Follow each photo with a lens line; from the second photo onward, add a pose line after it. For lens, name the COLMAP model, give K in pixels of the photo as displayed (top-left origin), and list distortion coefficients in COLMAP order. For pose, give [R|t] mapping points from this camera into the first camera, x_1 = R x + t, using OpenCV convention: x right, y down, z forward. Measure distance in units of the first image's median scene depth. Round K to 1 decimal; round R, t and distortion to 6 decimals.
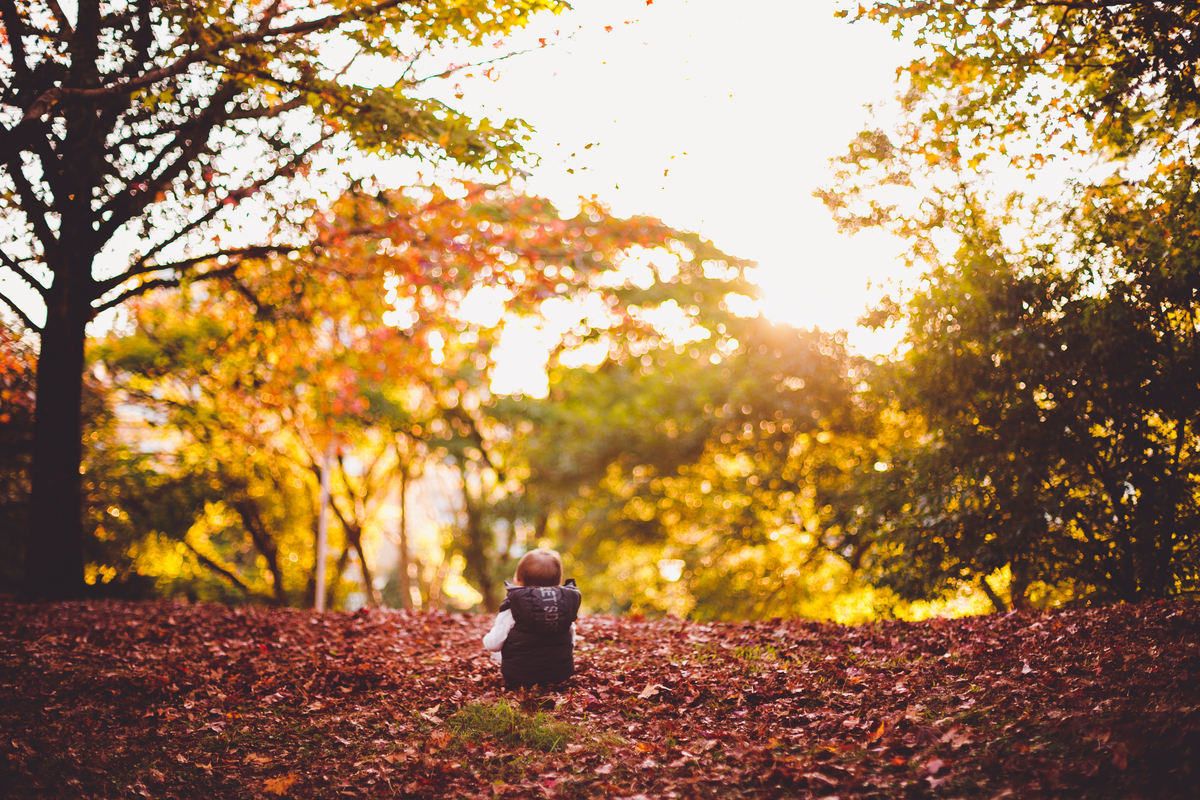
lens RADIAL K [[1723.7, 0, 600.0], [0, 1723.7, 400.0], [0, 0, 1]] dist [-0.109121, -0.132807]
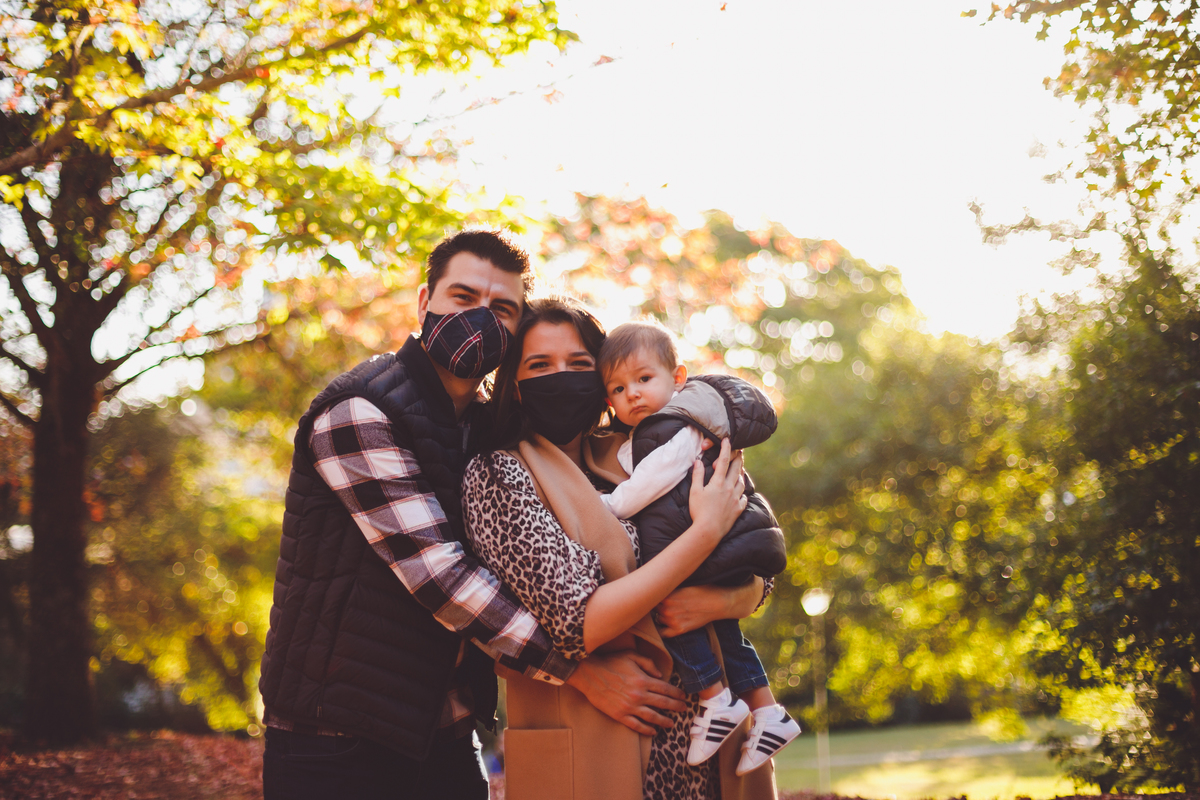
lens RADIAL K [[1771.2, 0, 661.0], [0, 1771.2, 403.3], [0, 0, 1]] dist [-0.003044, -0.577552]
pose [[0.998139, -0.034760, -0.050094, 0.026887], [0.034819, 0.999394, 0.000298, -0.040792], [0.050053, -0.002042, 0.998744, 0.145916]]
